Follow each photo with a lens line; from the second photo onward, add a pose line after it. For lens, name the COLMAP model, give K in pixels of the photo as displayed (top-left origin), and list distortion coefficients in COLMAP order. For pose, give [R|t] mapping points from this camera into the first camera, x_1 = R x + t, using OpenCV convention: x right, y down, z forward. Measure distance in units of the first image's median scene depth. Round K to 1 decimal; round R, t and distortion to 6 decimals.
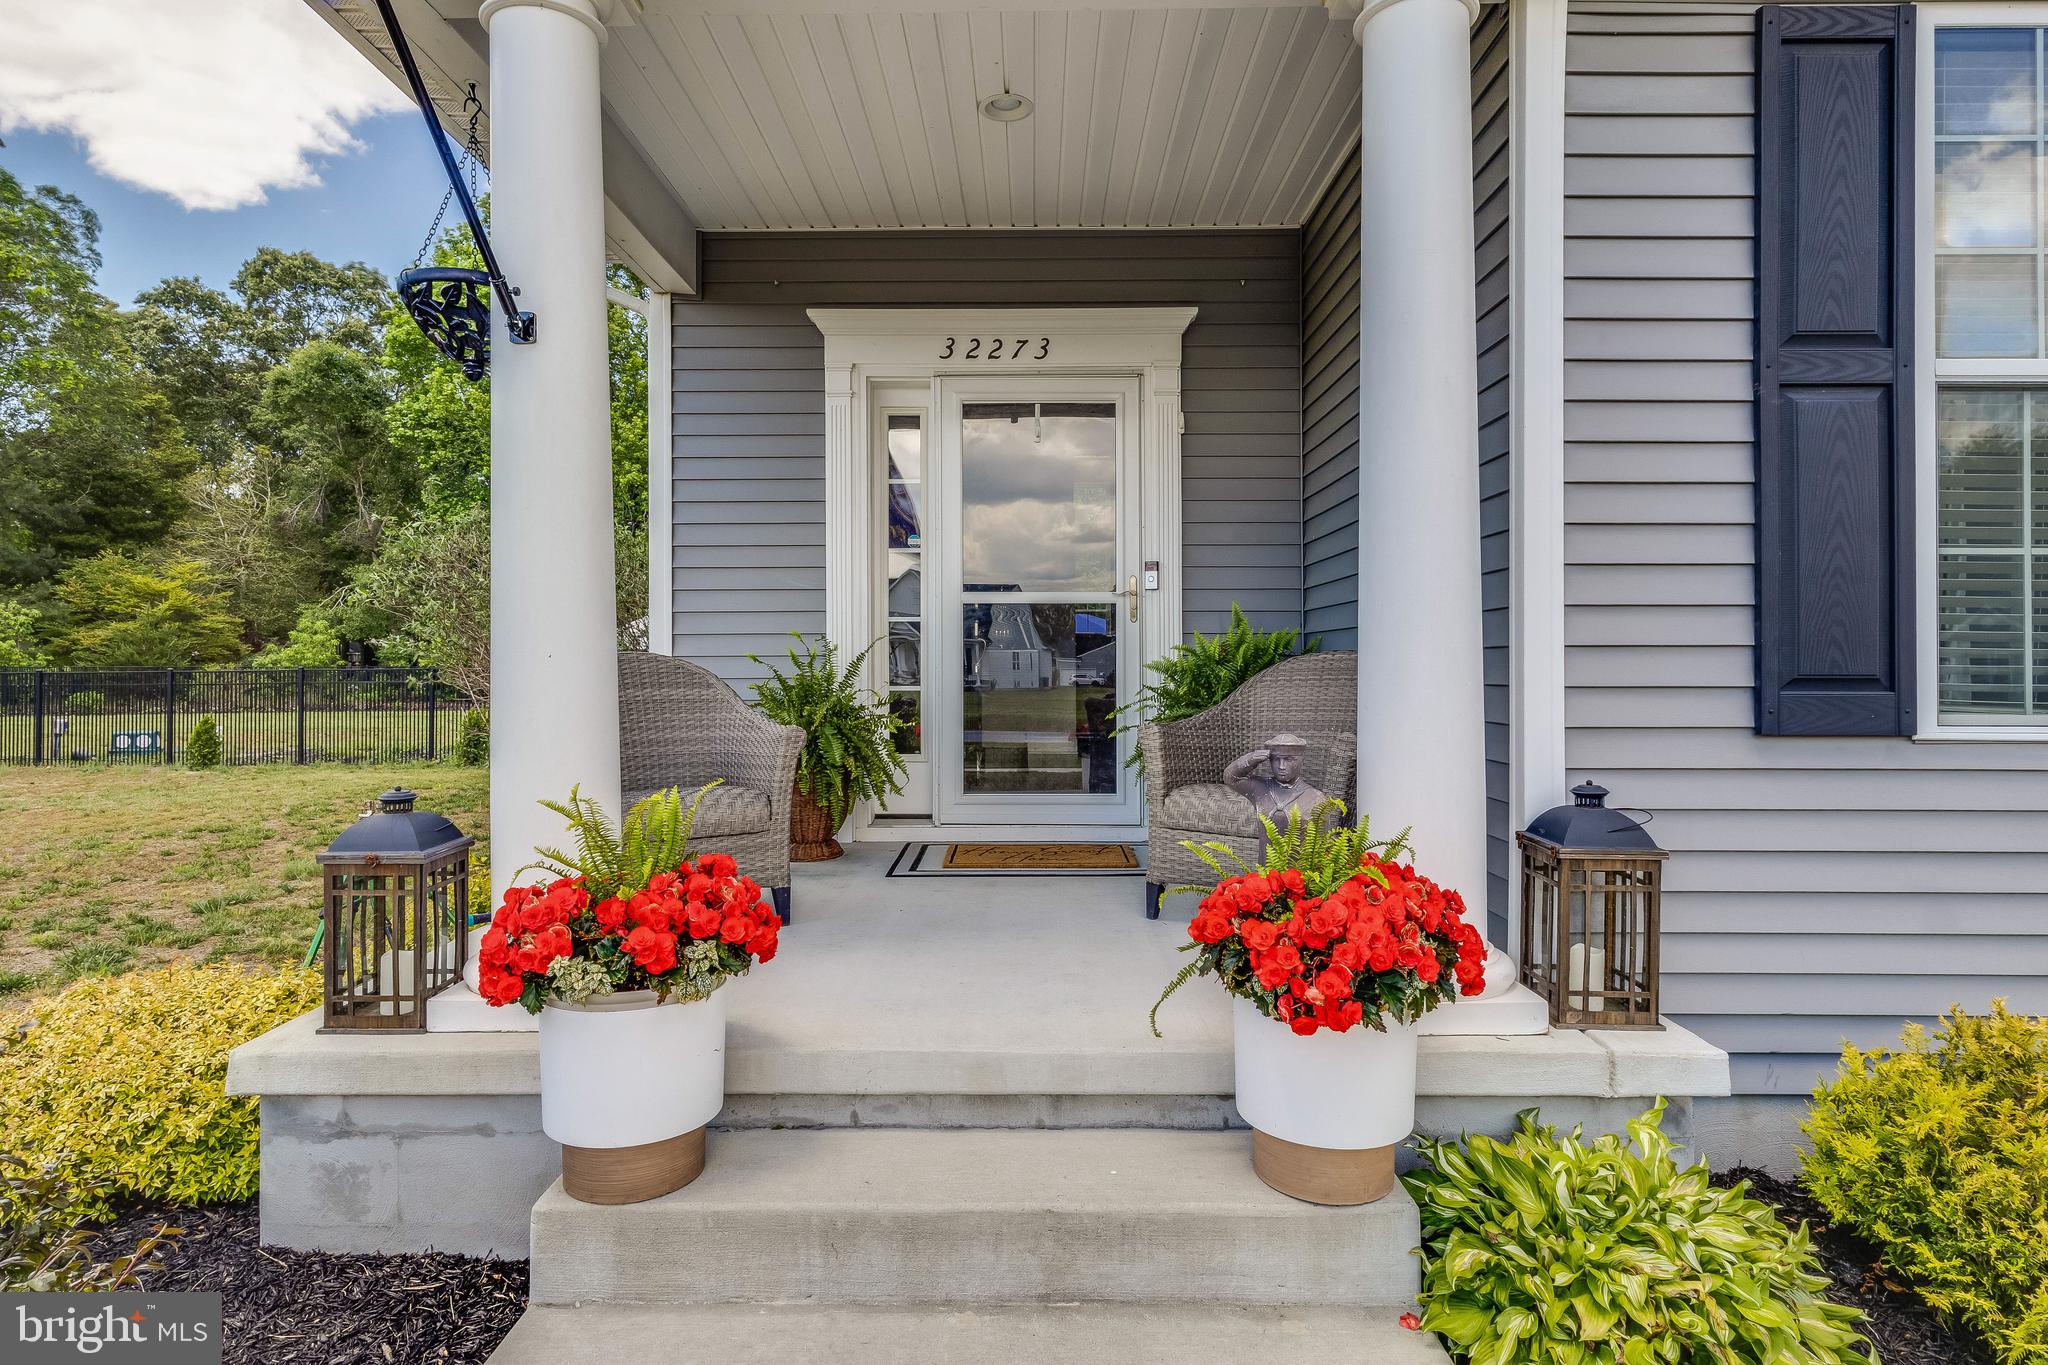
lens RADIAL K [[933.9, 0, 1024.0], [0, 933.9, 682.5], [0, 0, 1]] dist [-0.000015, 0.000072]
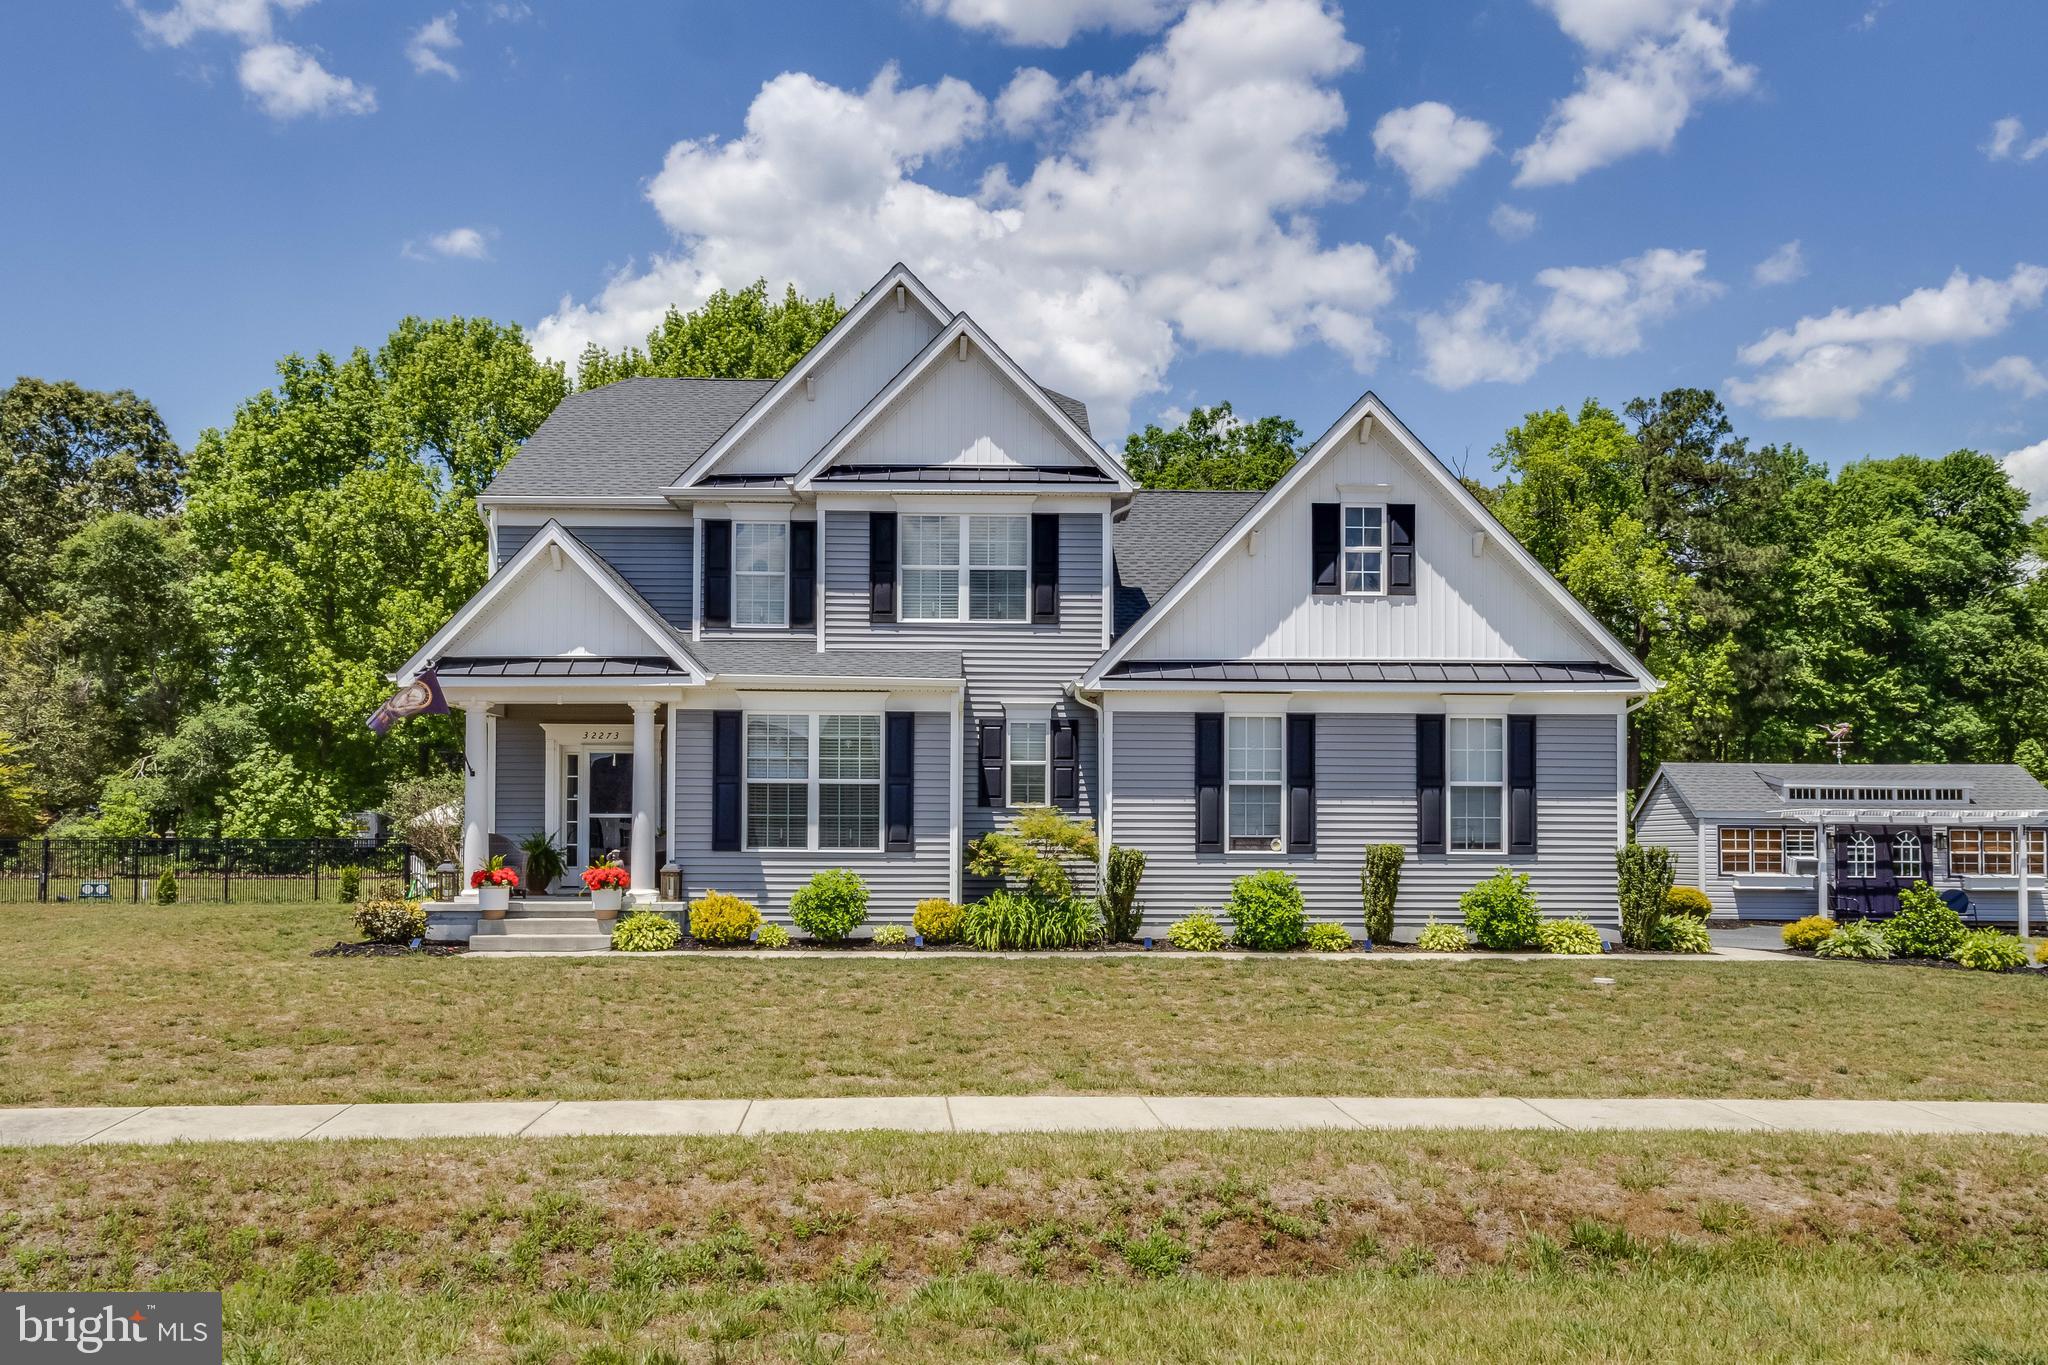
lens RADIAL K [[1541.3, 0, 1047.6], [0, 1541.3, 785.2], [0, 0, 1]] dist [0.006845, 0.002928]
pose [[0.999867, 0.002656, 0.016068, 0.246157], [-0.001823, 0.998666, -0.051608, 0.012889], [-0.016183, 0.051572, 0.998538, -0.743045]]
